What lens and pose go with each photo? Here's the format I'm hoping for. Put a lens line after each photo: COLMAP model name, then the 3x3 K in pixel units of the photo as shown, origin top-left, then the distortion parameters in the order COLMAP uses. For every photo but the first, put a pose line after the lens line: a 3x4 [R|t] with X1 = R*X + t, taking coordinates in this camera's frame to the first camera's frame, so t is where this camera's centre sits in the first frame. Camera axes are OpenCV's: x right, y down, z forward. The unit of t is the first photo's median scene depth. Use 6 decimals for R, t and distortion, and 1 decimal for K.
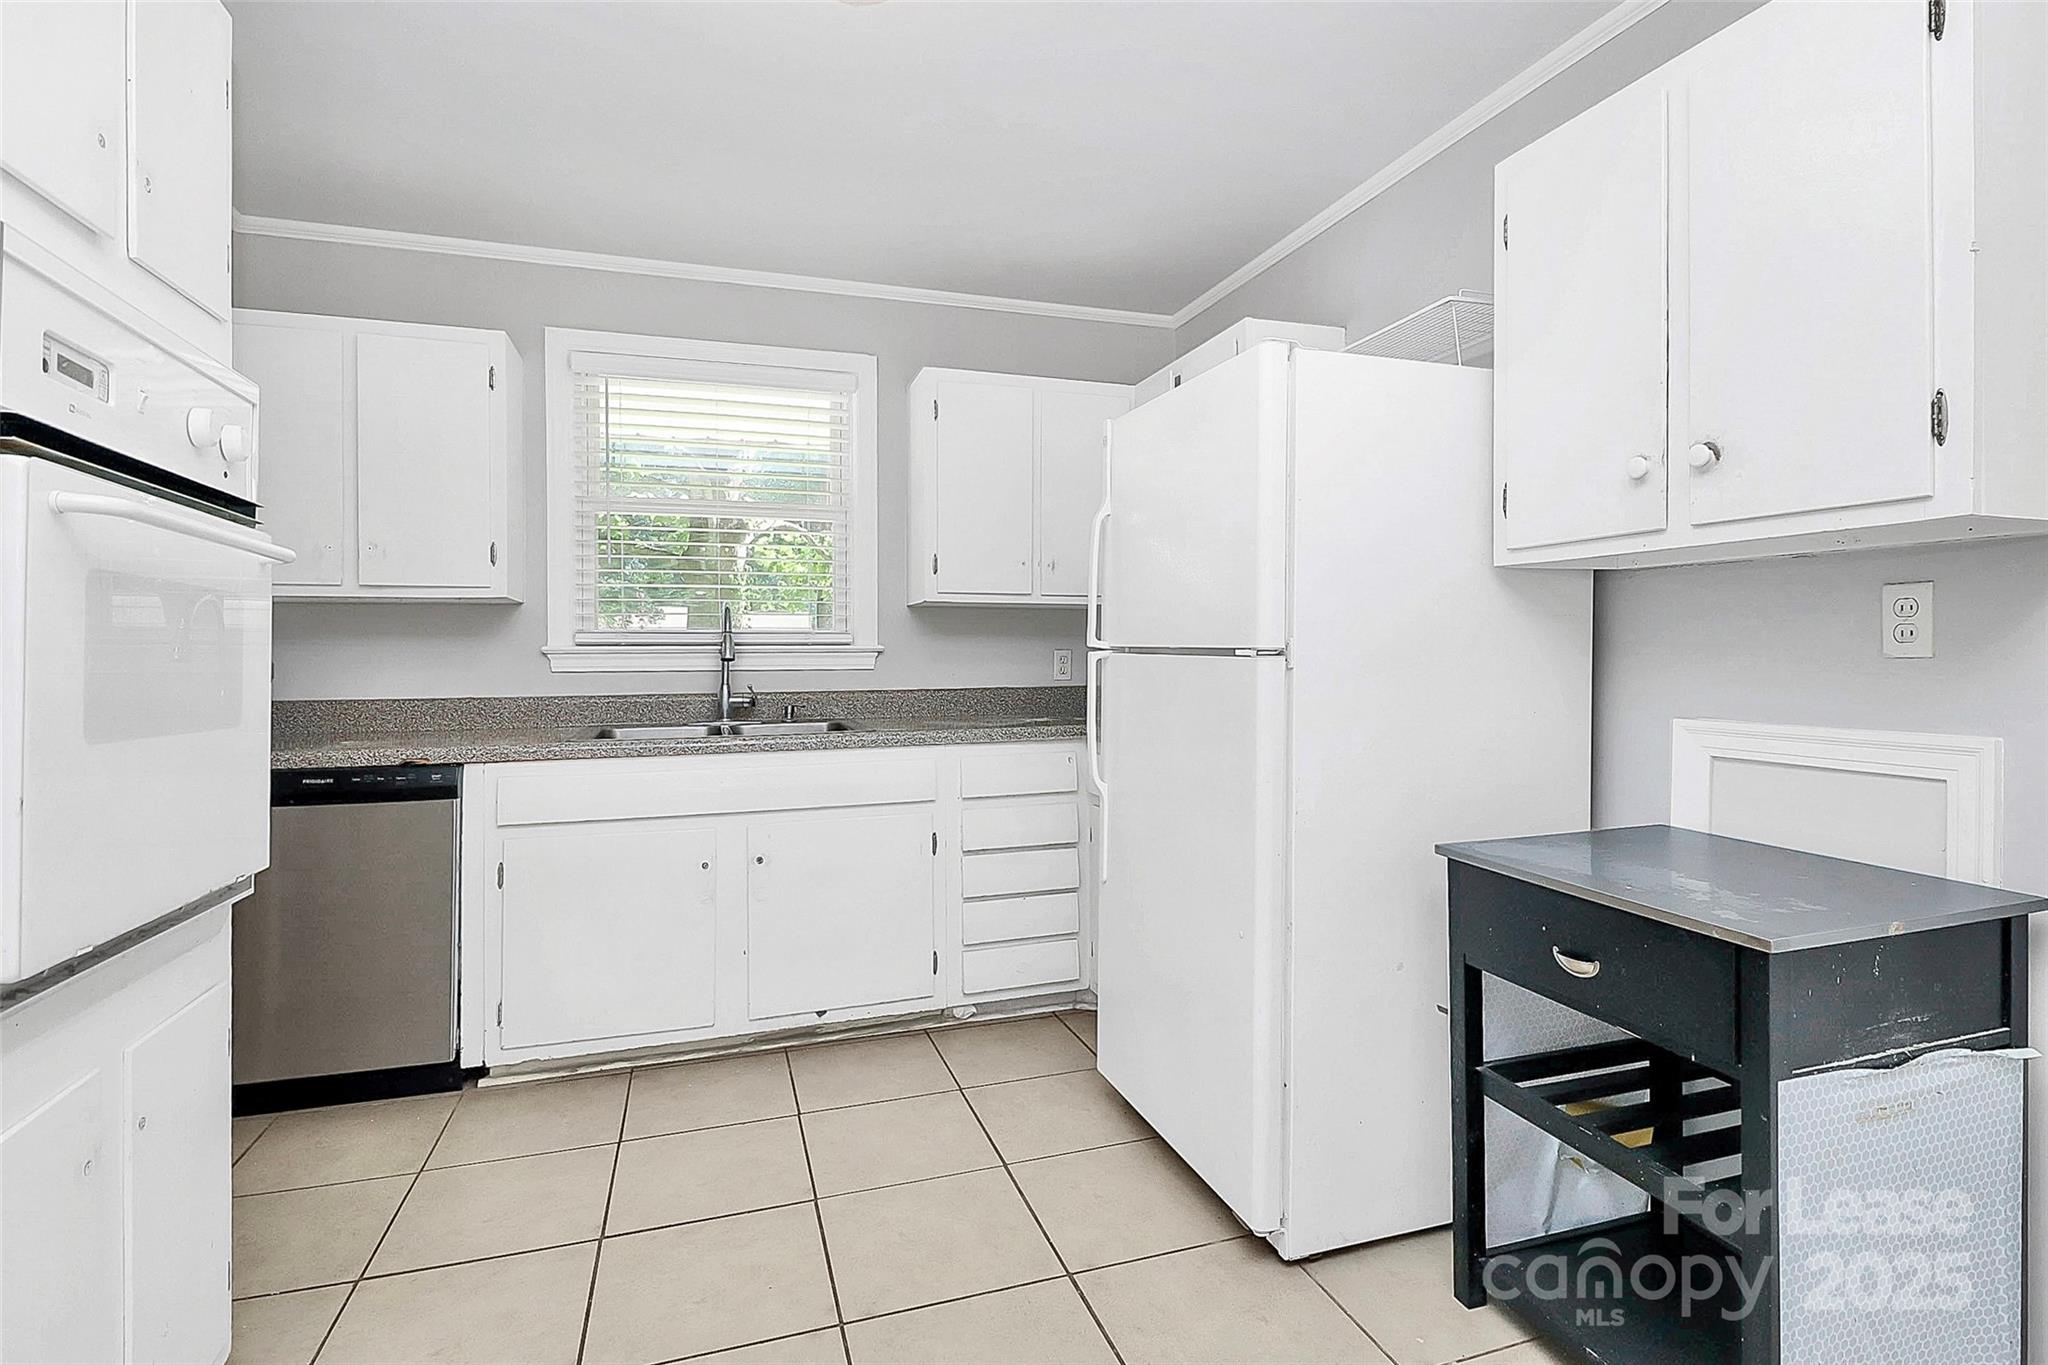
lens RADIAL K [[1050.0, 0, 1071.5], [0, 1050.0, 640.5], [0, 0, 1]] dist [0.002668, -0.012349]
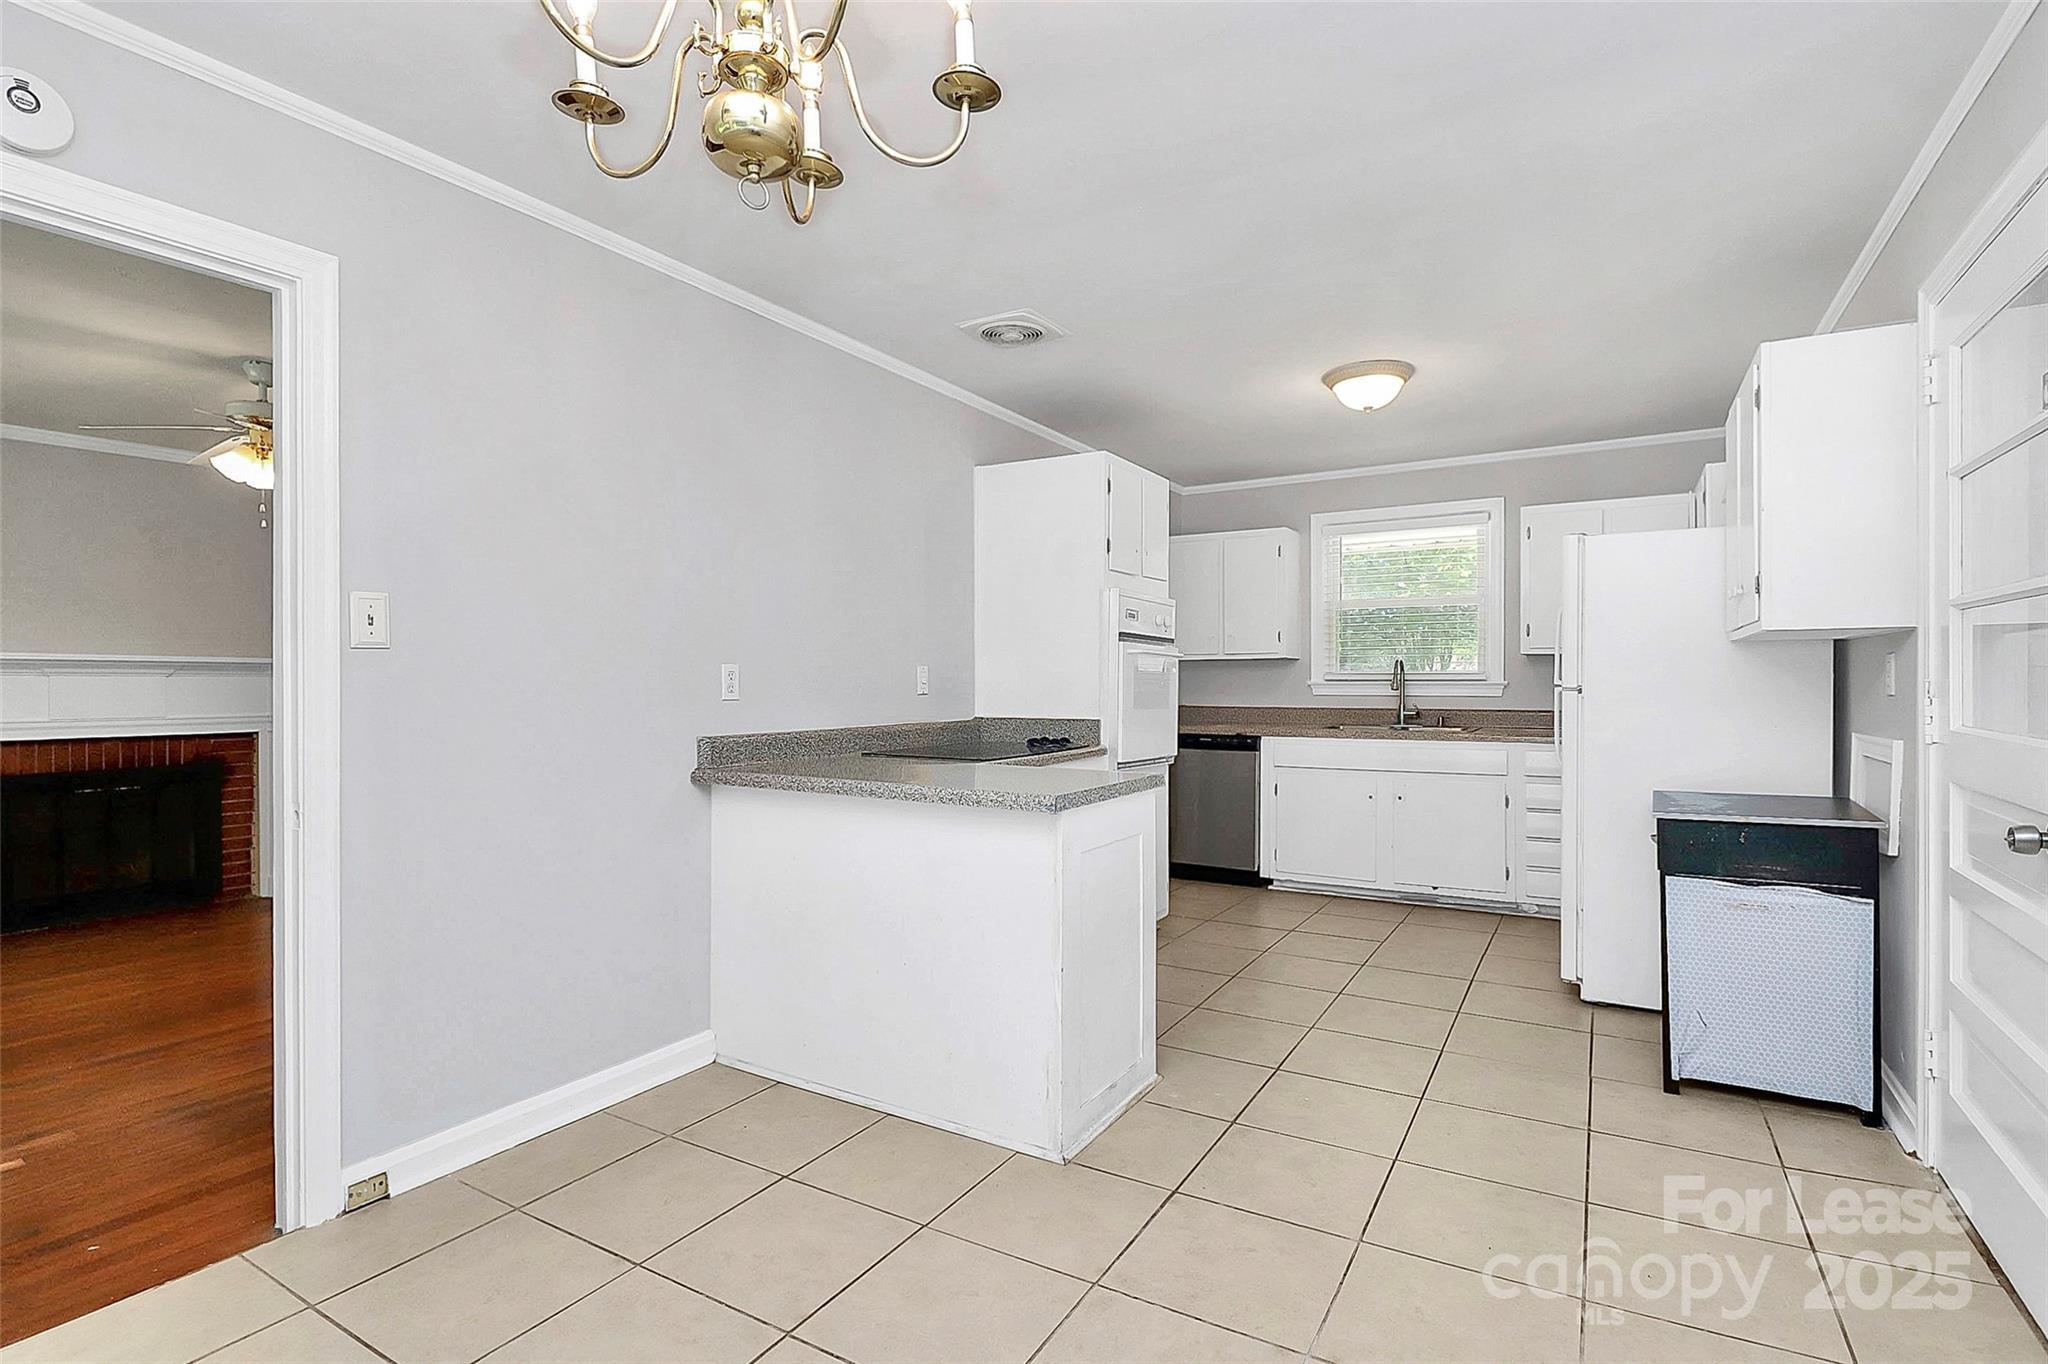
lens RADIAL K [[985.7, 0, 1024.0], [0, 985.7, 669.1], [0, 0, 1]] dist [0.004580, -0.009857]
pose [[0.630203, -0.007348, -0.776396, 0.601898], [0.006522, 0.999970, -0.004170, -0.013928], [0.776403, -0.002435, 0.630232, -0.575292]]
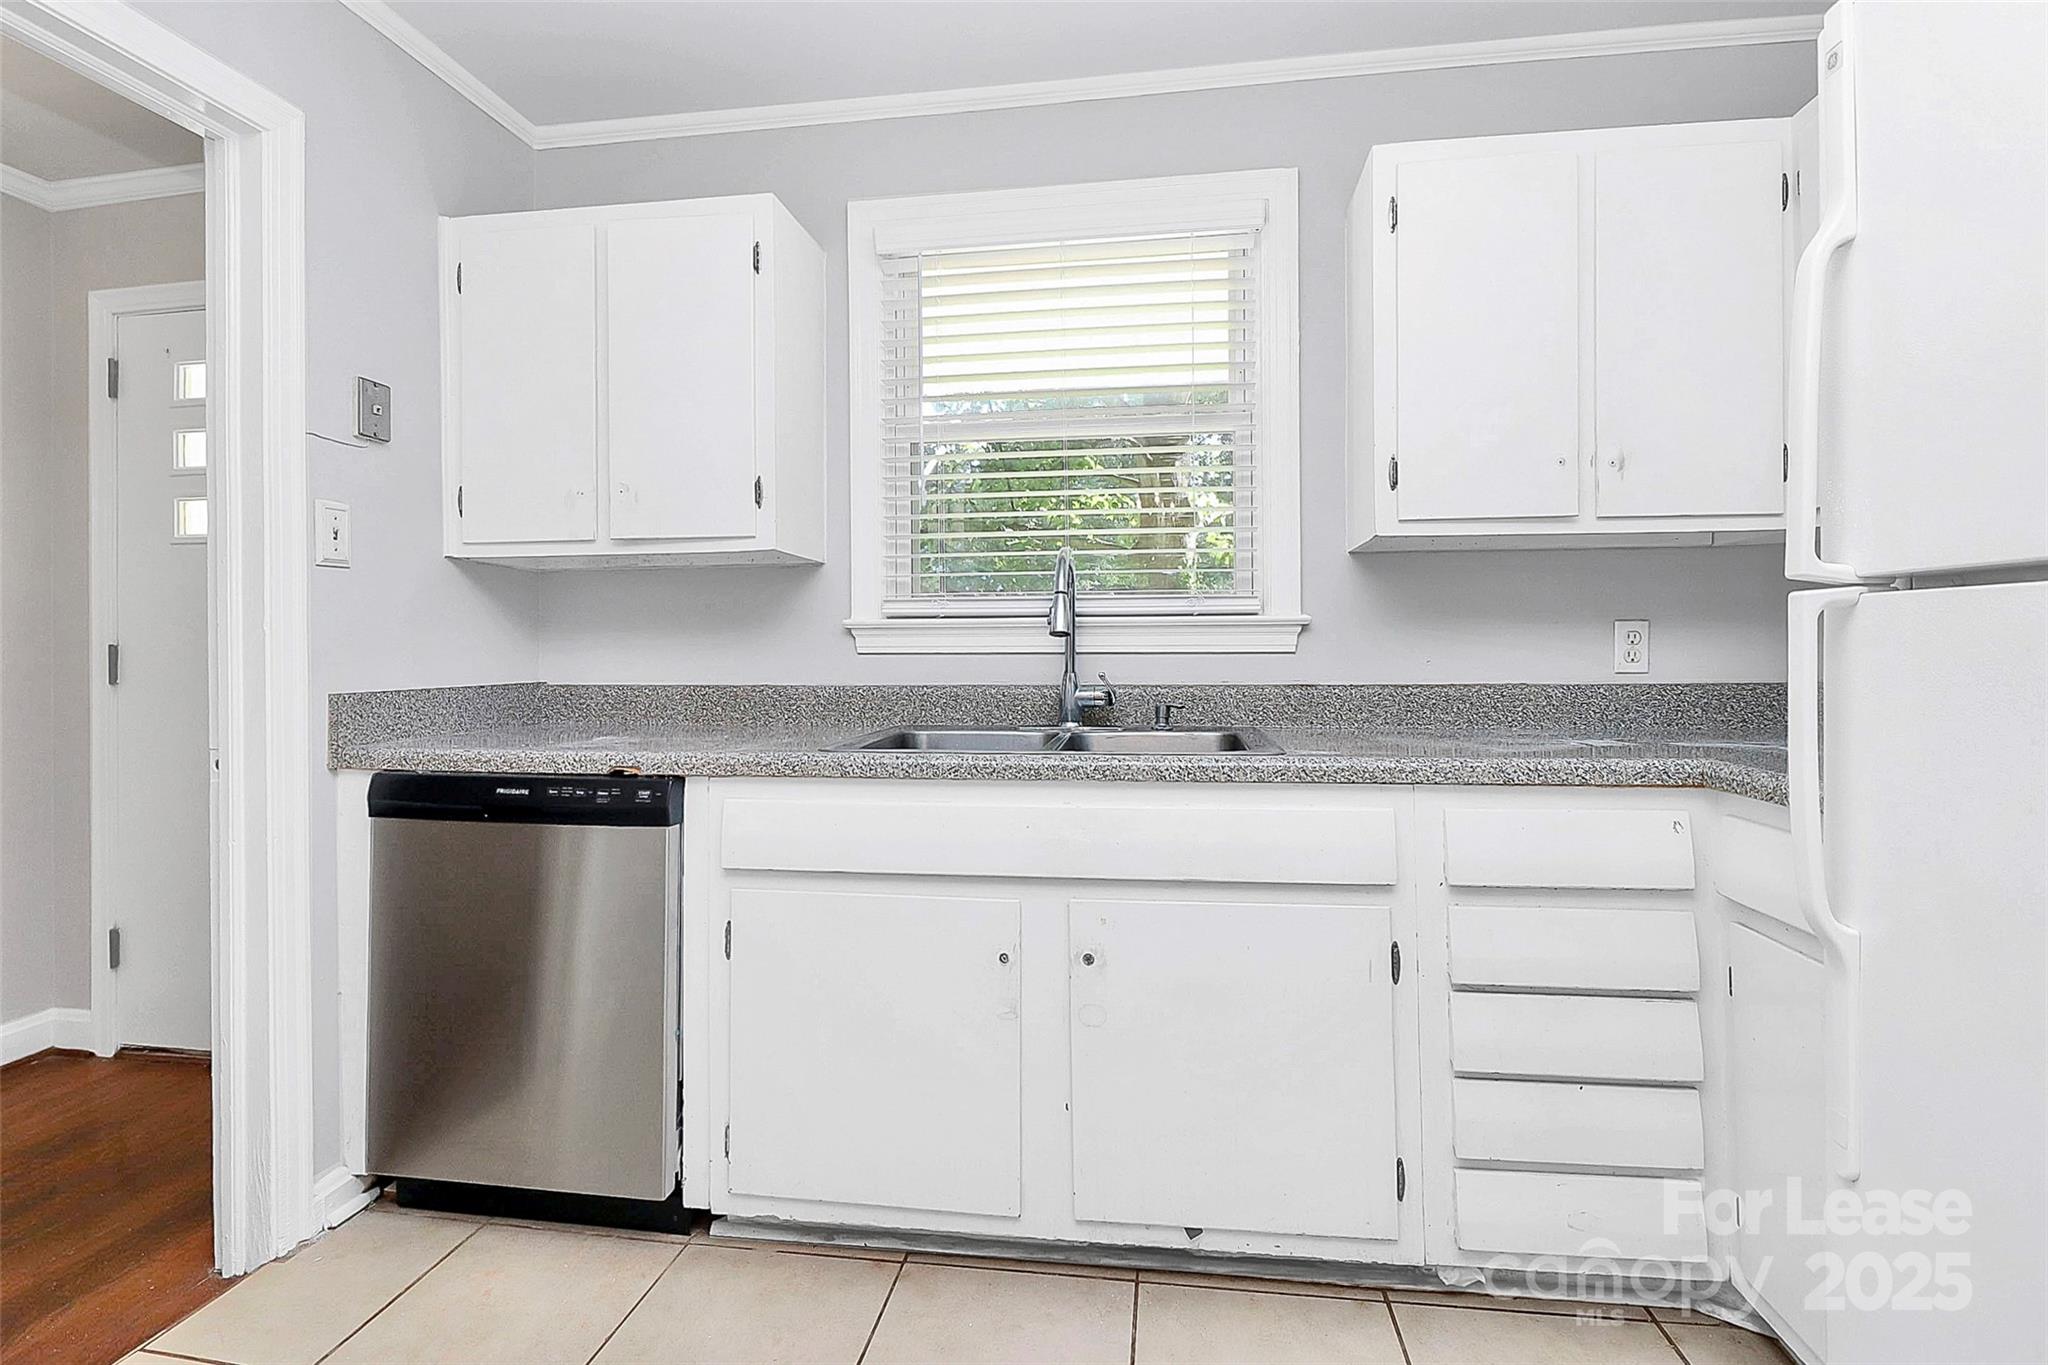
lens RADIAL K [[986.3, 0, 1012.0], [0, 986.3, 649.3], [0, 0, 1]] dist [0.002585, -0.011501]
pose [[0.877269, -0.005067, -0.479973, -0.058893], [0.006214, 0.999980, 0.000801, 0.028513], [0.479959, -0.003685, 0.877283, 0.455190]]
